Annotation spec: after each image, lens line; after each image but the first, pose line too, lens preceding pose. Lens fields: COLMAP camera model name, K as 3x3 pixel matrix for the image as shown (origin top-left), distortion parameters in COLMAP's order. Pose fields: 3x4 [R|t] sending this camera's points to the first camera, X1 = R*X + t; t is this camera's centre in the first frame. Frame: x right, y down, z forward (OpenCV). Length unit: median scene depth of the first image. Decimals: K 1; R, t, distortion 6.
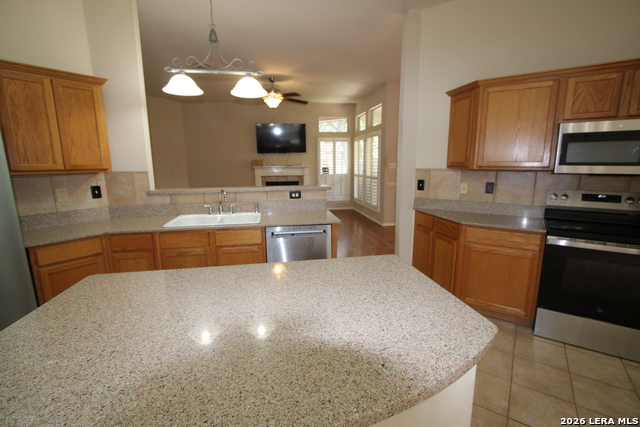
lens RADIAL K [[294.2, 0, 322.5], [0, 294.2, 212.1], [0, 0, 1]] dist [-0.011120, 0.001564]
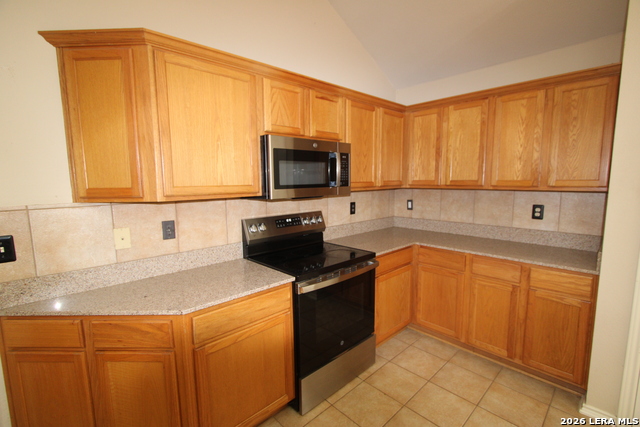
lens RADIAL K [[294.2, 0, 321.4], [0, 294.2, 215.1], [0, 0, 1]] dist [-0.011120, 0.001564]
pose [[0.206015, -0.115280, 0.971735, 0.026548], [0.177471, 0.980970, 0.078750, -0.047716], [-0.962321, 0.156231, 0.222553, 0.259248]]
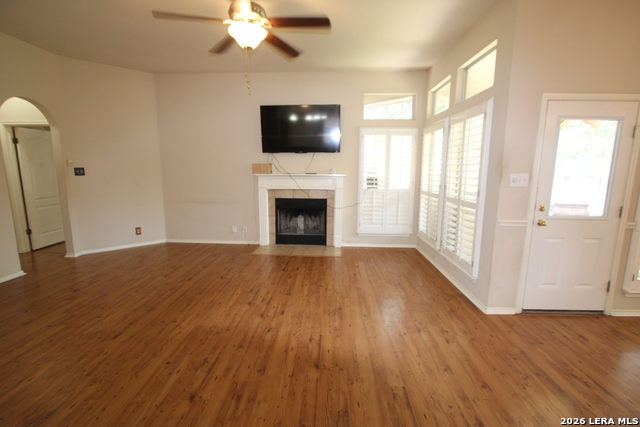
lens RADIAL K [[294.2, 0, 322.5], [0, 294.2, 212.6], [0, 0, 1]] dist [-0.011120, 0.001564]
pose [[0.980193, 0.048548, -0.192004, 0.039750], [-0.052302, 0.998526, -0.014528, -0.087605], [0.191016, 0.024282, 0.981287, 0.513559]]
